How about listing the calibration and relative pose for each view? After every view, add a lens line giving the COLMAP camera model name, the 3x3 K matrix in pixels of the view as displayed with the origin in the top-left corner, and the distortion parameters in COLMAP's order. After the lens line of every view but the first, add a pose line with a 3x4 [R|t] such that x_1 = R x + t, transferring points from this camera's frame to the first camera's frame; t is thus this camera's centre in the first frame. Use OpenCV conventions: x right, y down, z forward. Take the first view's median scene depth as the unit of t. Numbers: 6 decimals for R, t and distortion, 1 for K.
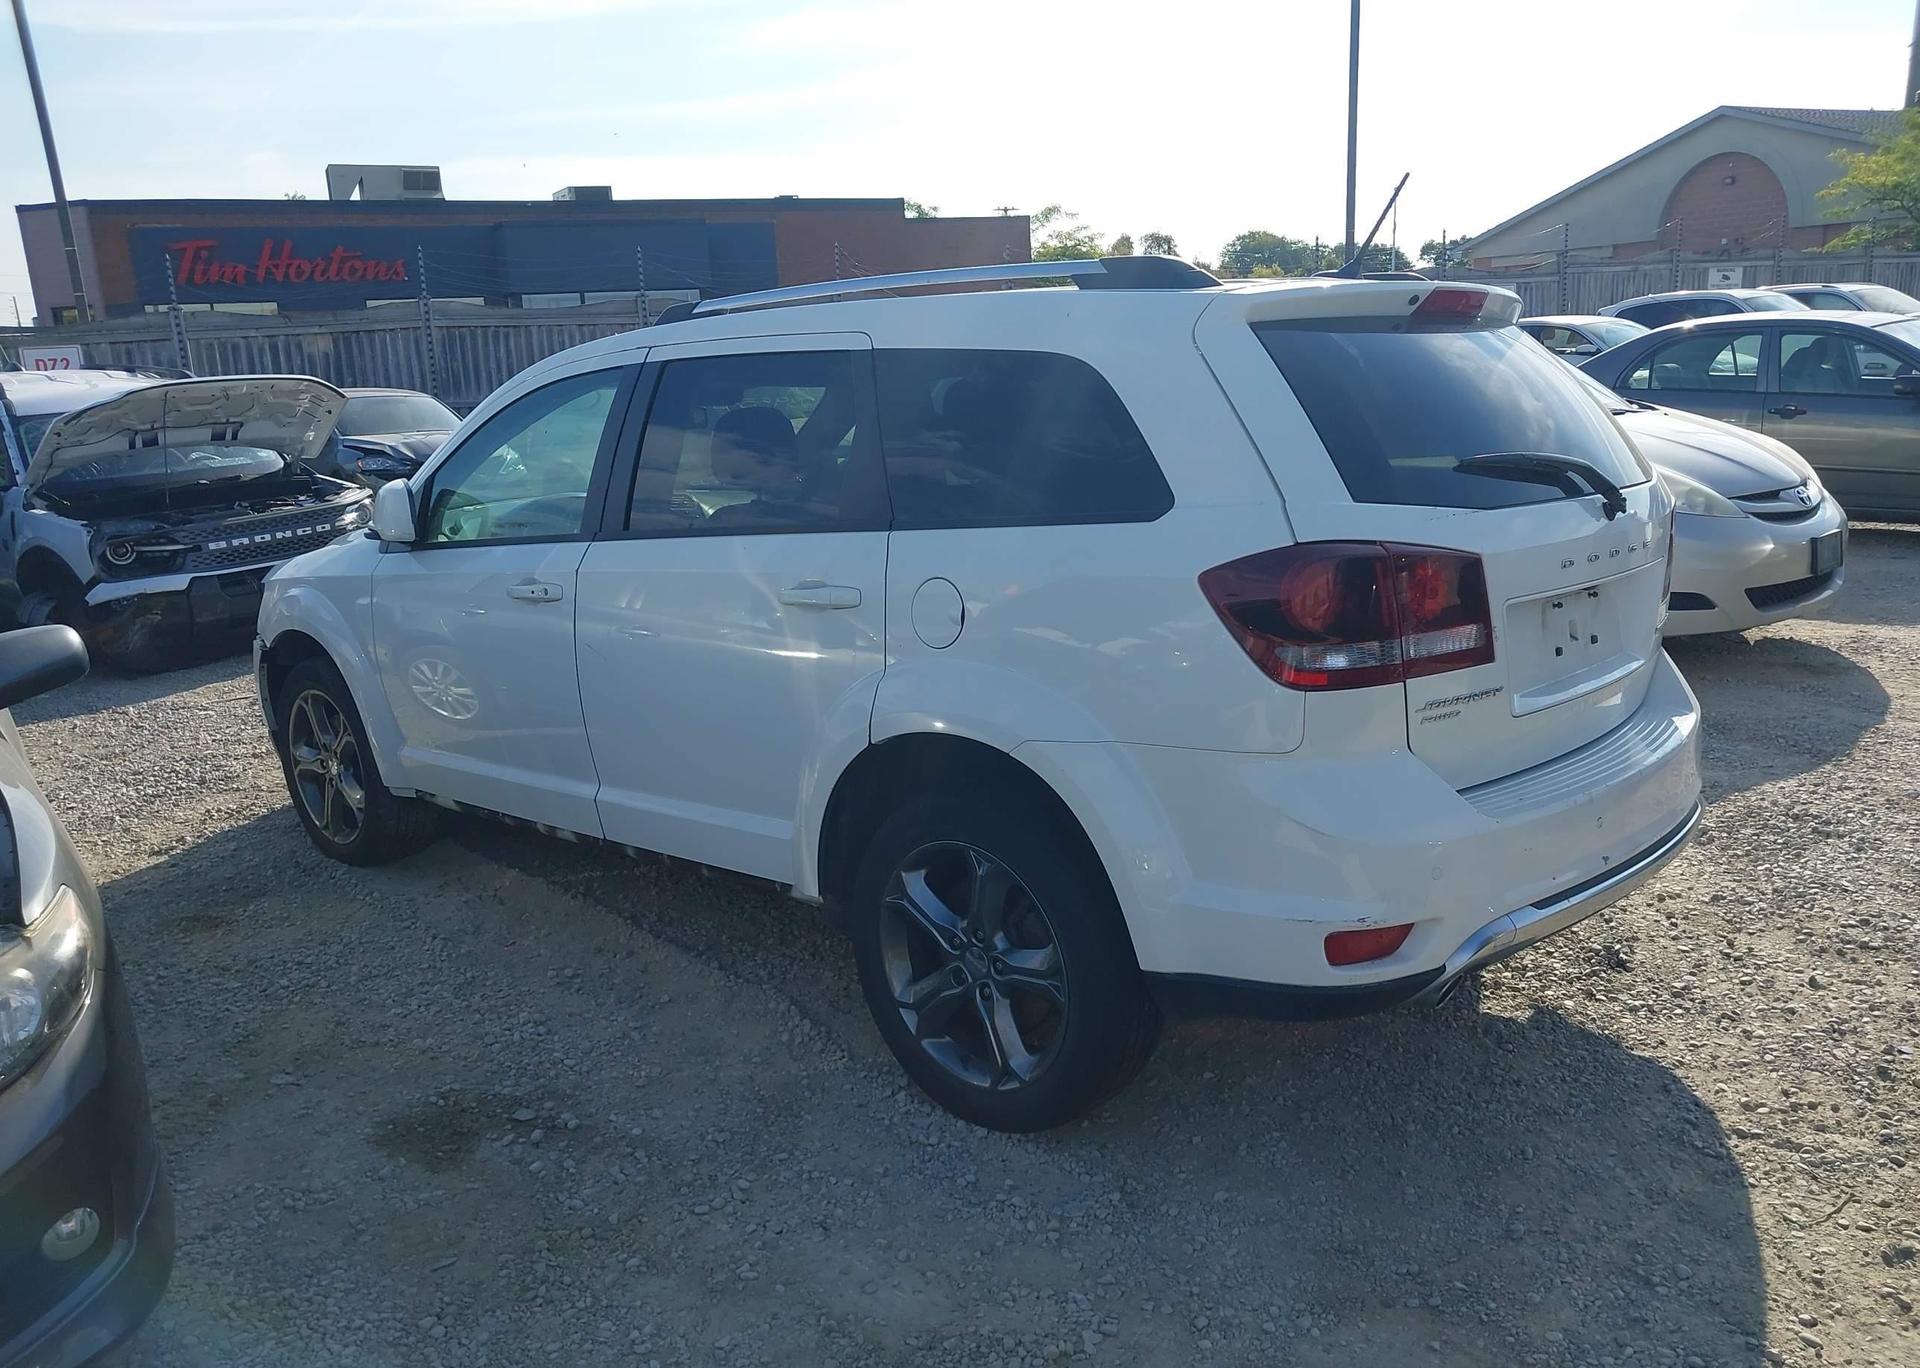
lens RADIAL K [[1494.4, 0, 960.0], [0, 1494.4, 684.0], [0, 0, 1]] dist [0.043448, -0.042916]
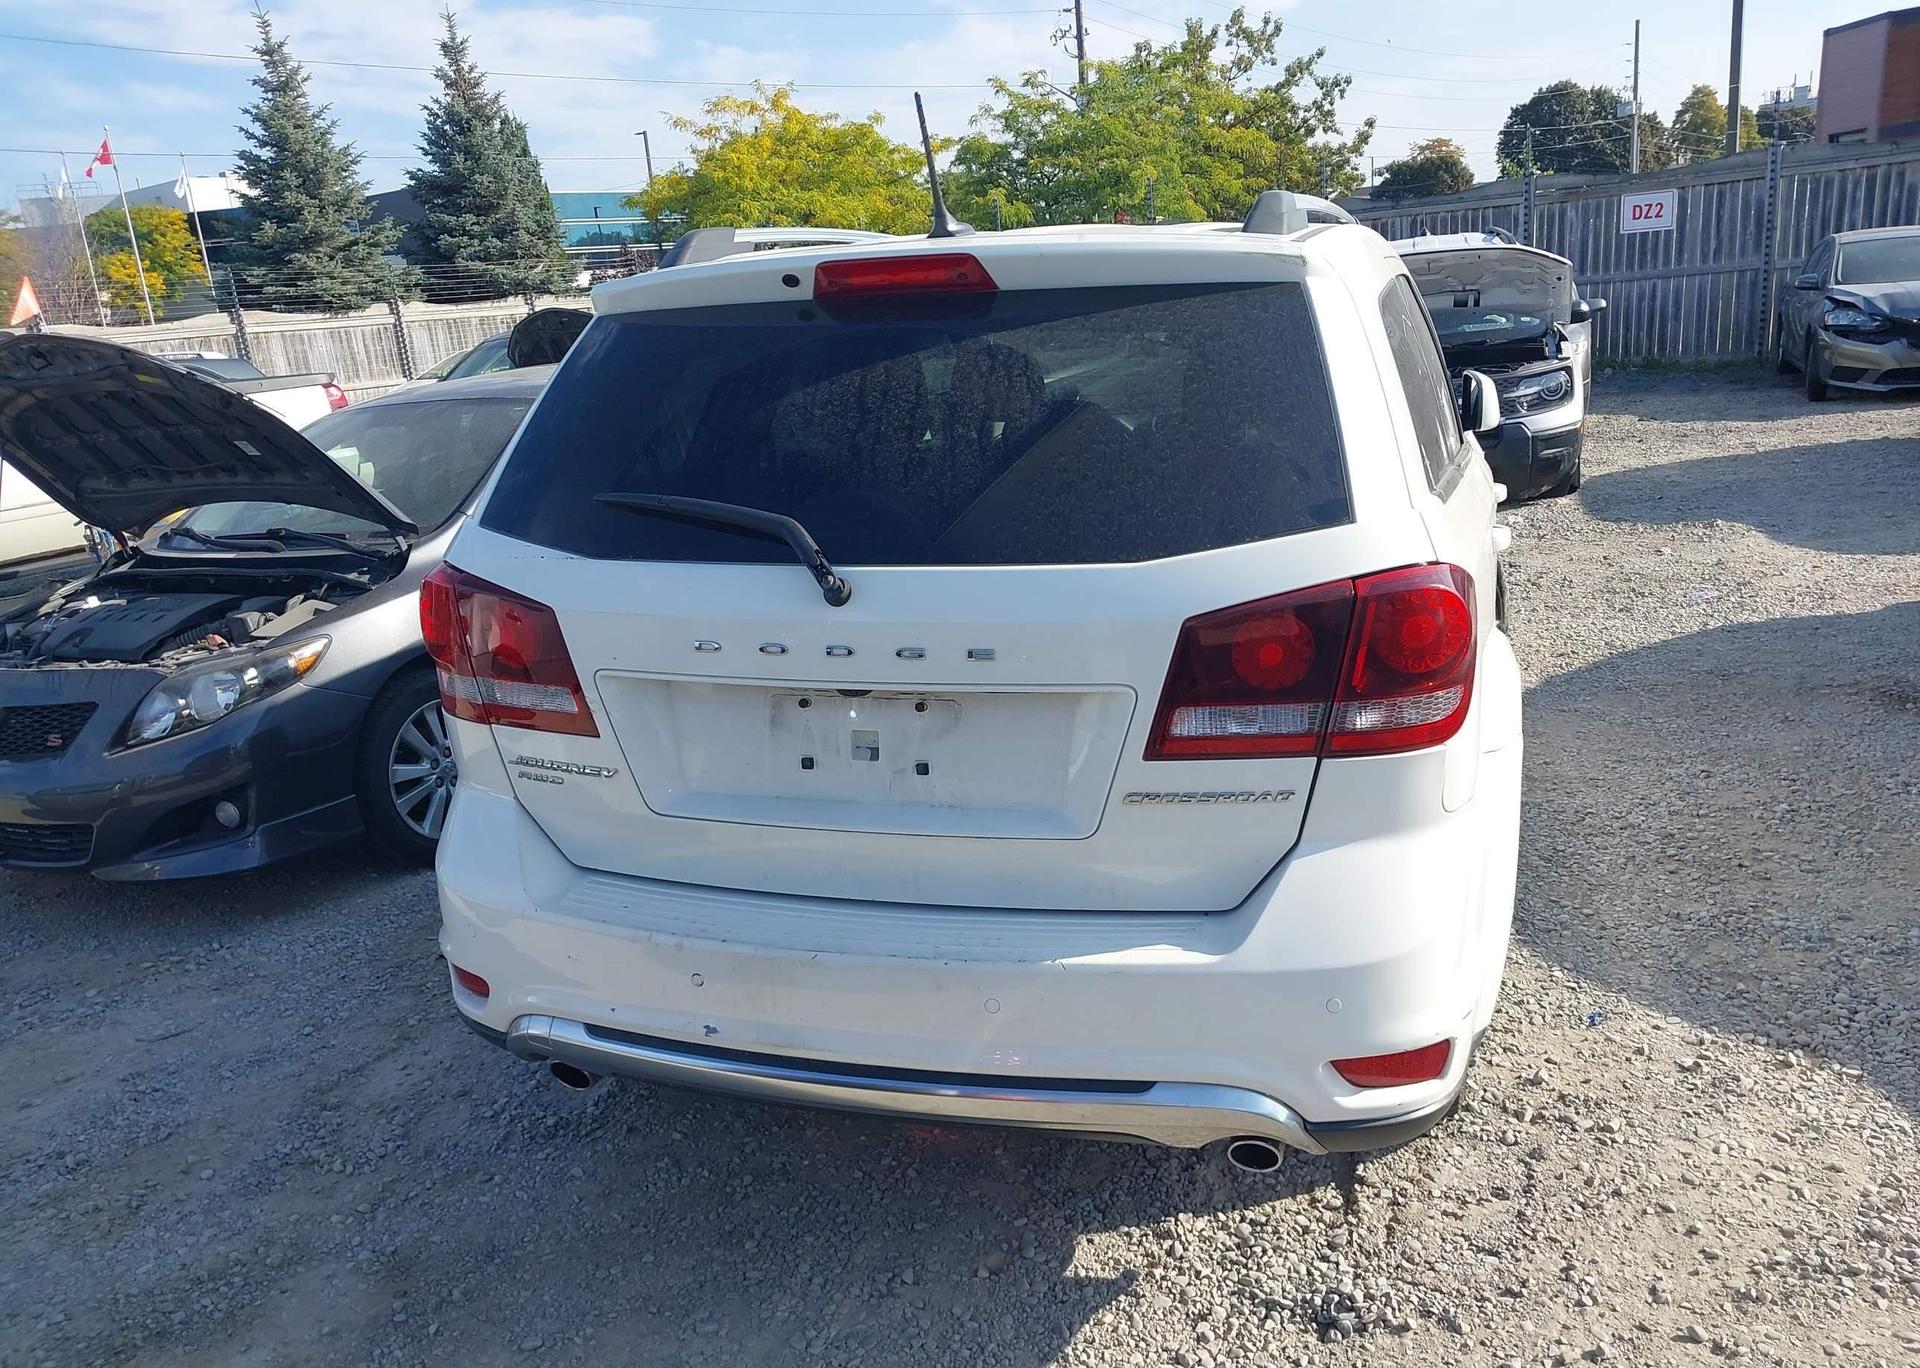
lens RADIAL K [[1494.4, 0, 960.0], [0, 1494.4, 684.0], [0, 0, 1]] dist [0.043448, -0.042916]
pose [[0.460462, 0.237761, -0.855245, 0.917990], [-0.140735, 0.970830, 0.194122, -0.185983], [0.876452, 0.030977, 0.480491, 0.613220]]
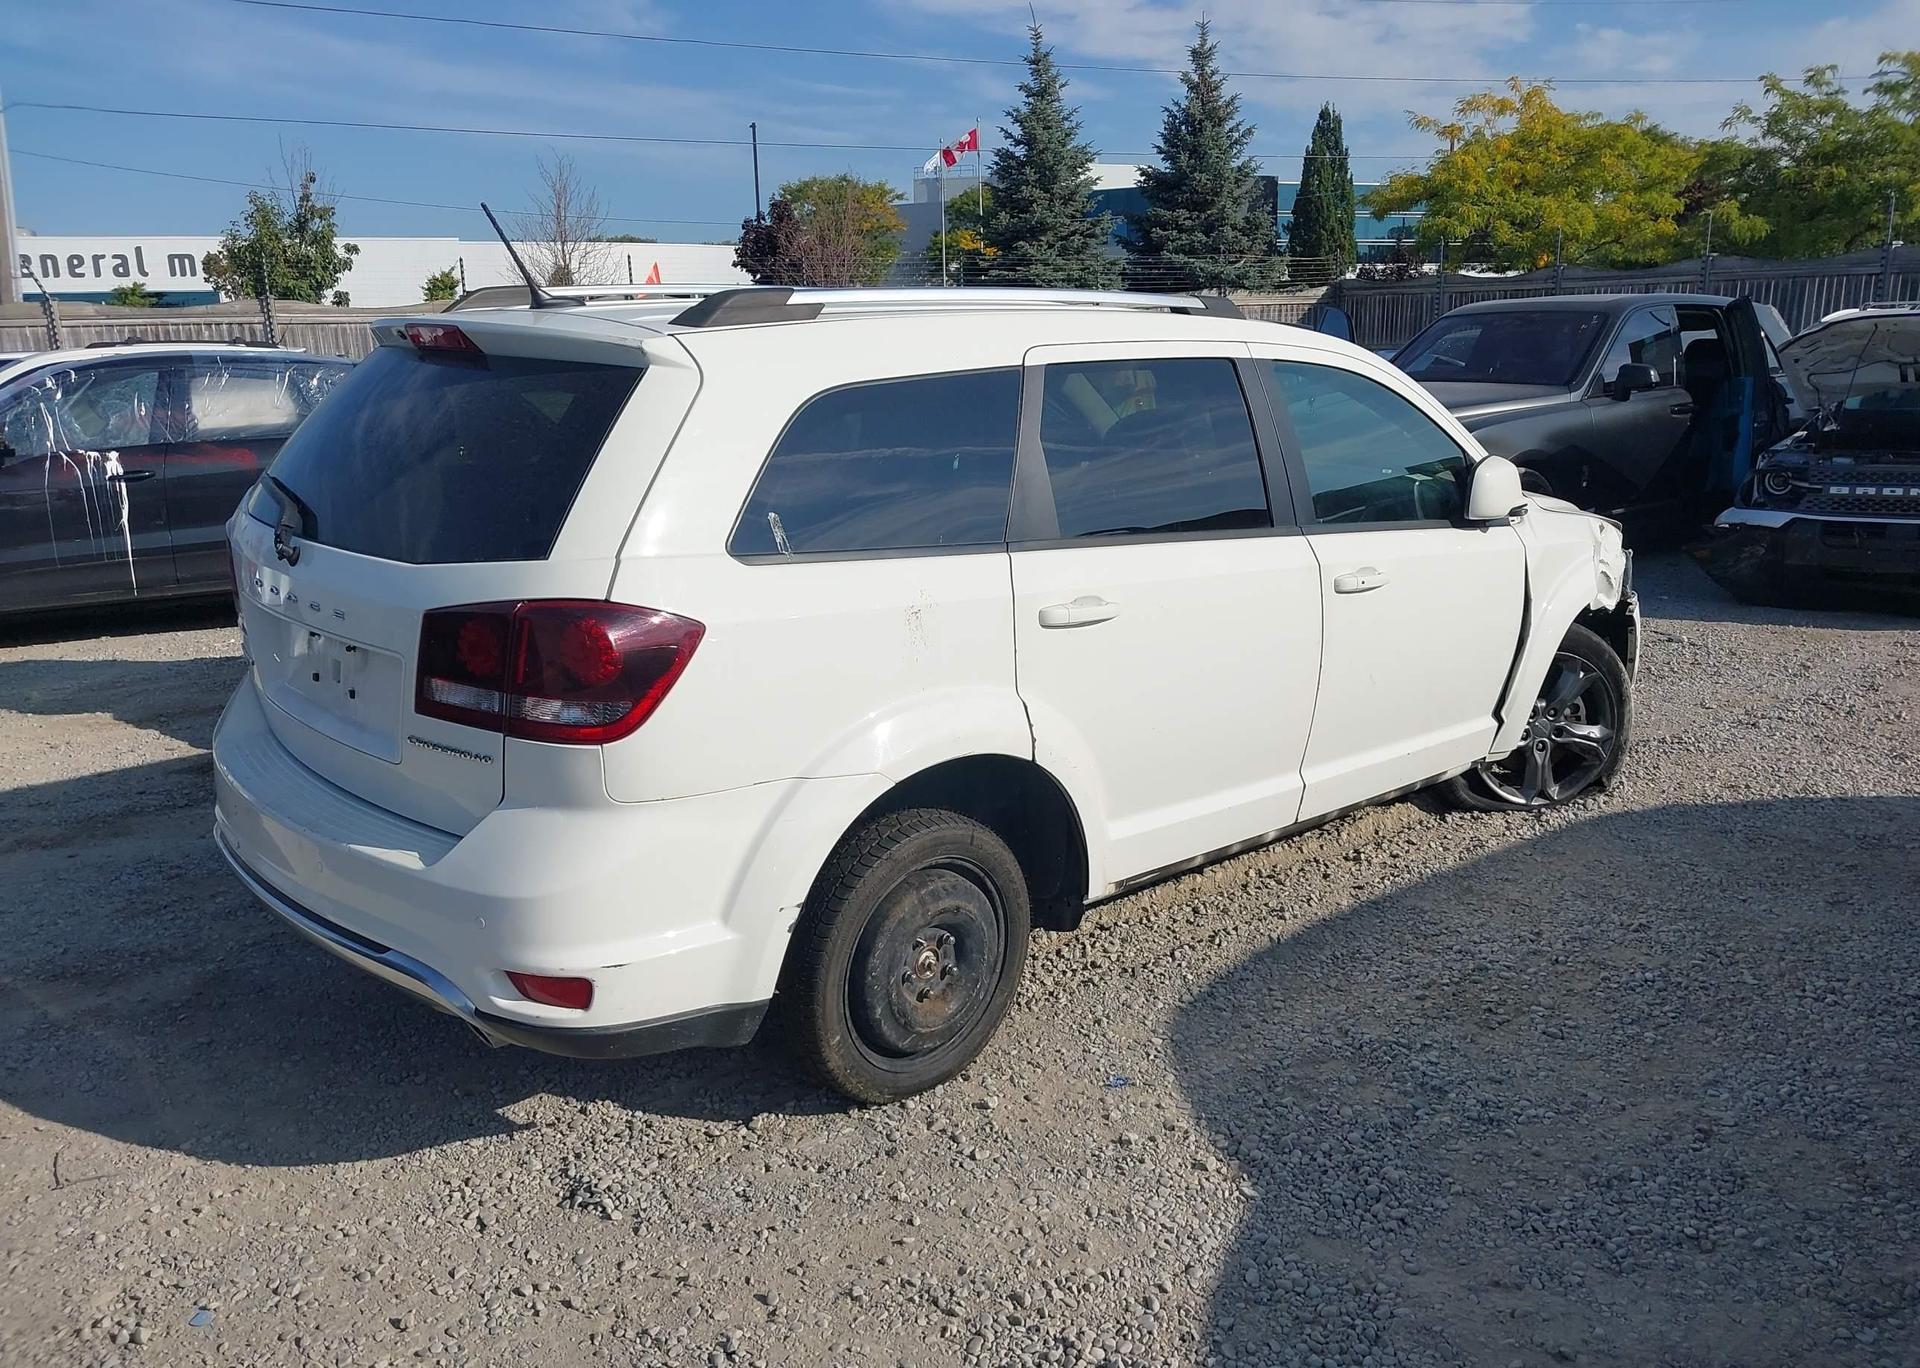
lens RADIAL K [[1514.1, 0, 960.0], [0, 1514.1, 684.0], [0, 0, 1]] dist [-0.034579, 0.053818]
pose [[-0.033110, 0.282728, -0.958628, 1.210269], [-0.202627, 0.937337, 0.283447, -0.353439], [0.978696, 0.203628, 0.026253, 1.225666]]
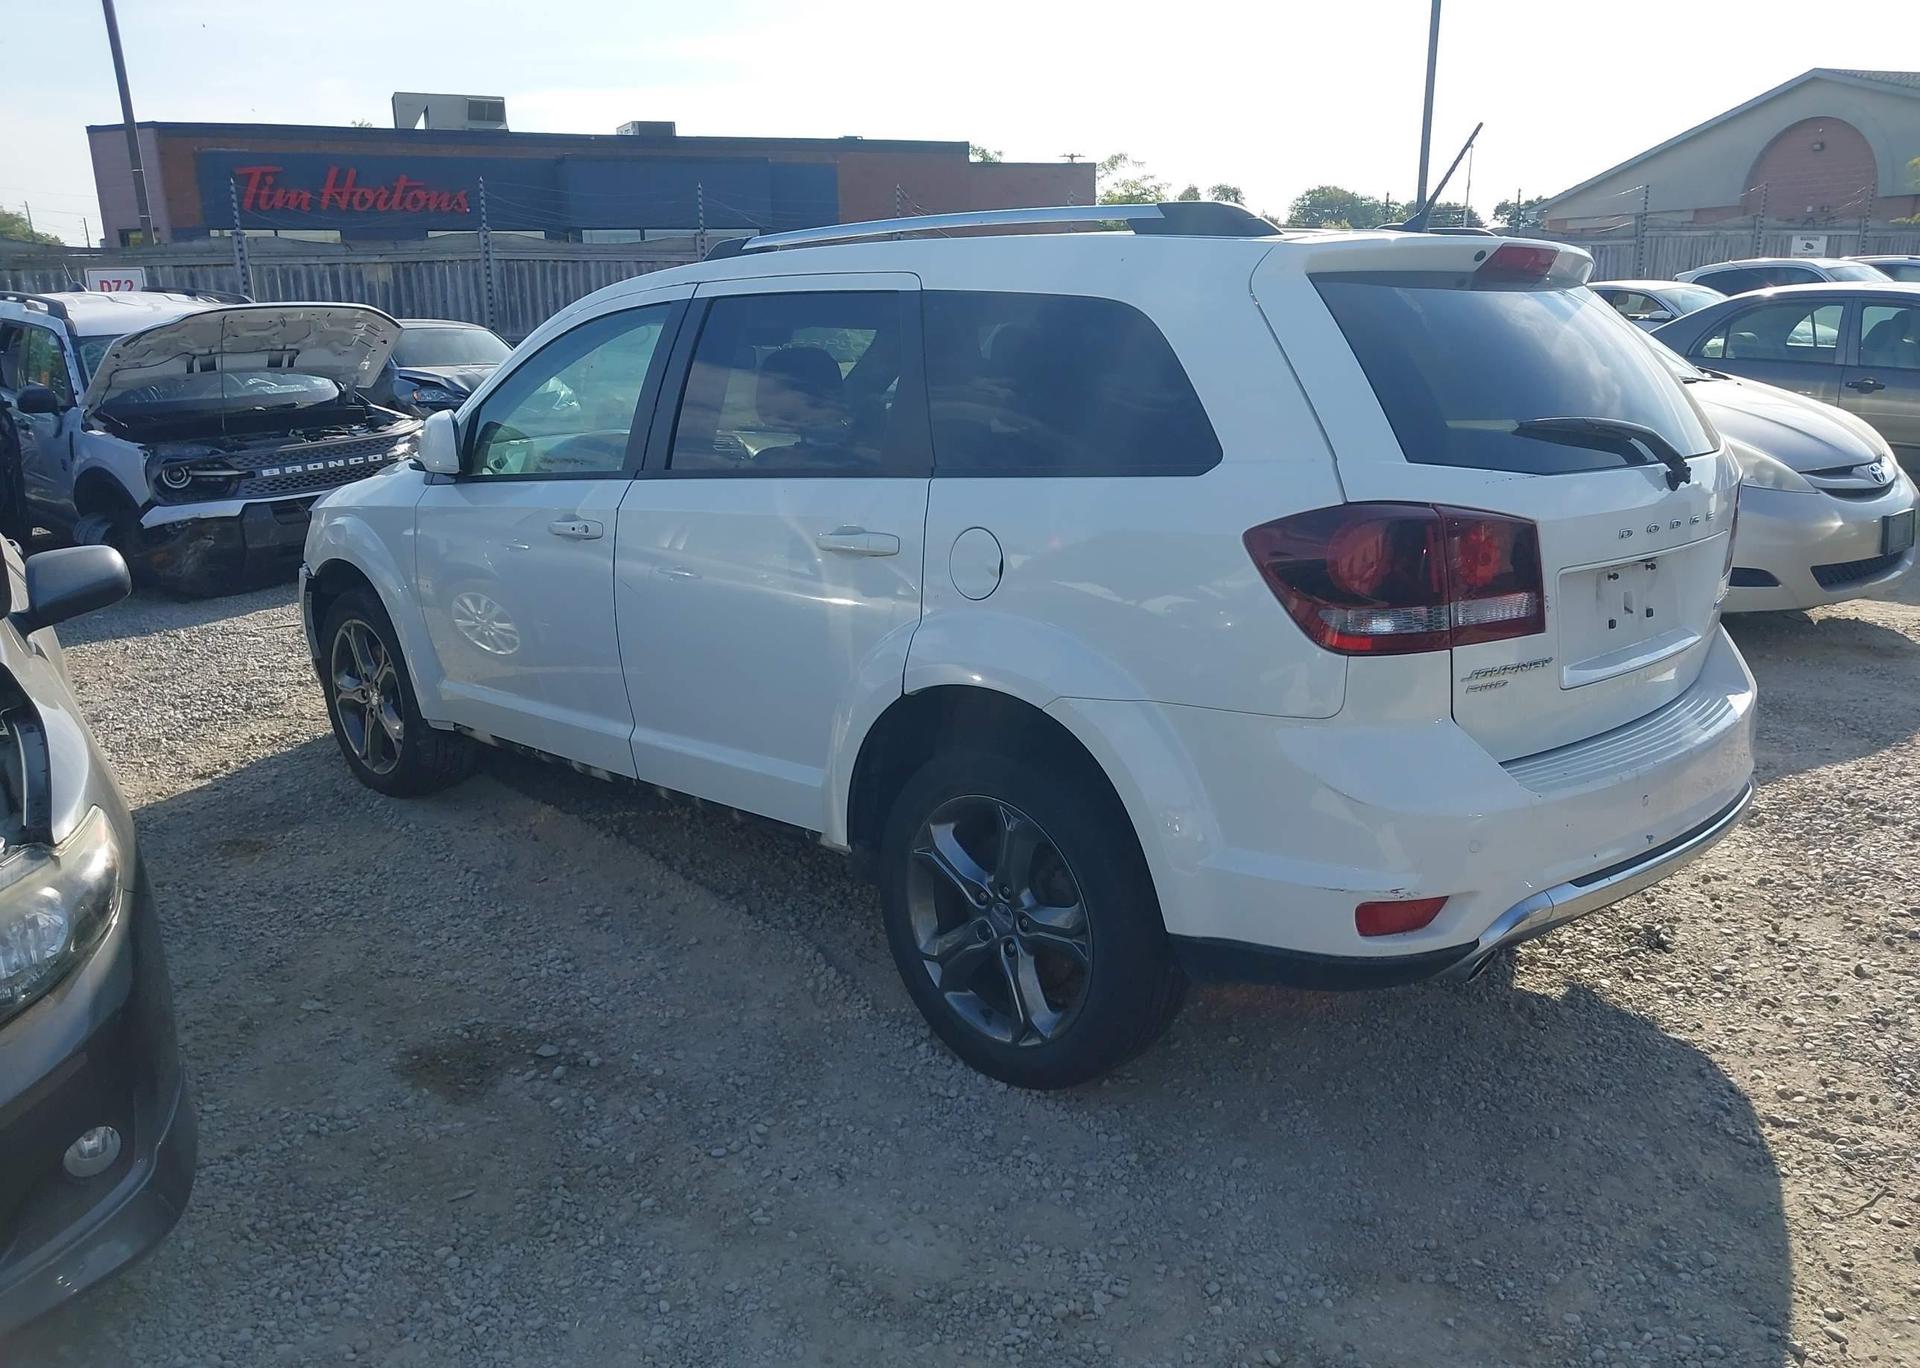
lens RADIAL K [[1490.8, 0, 976.5], [0, 1490.8, 688.5], [0, 0, 1]] dist [0.056040, -0.056059]
pose [[0.999118, 0.035613, -0.022225, 0.008980], [-0.034820, 0.998778, 0.035084, 0.000276], [0.023447, -0.034280, 0.999137, 0.014516]]
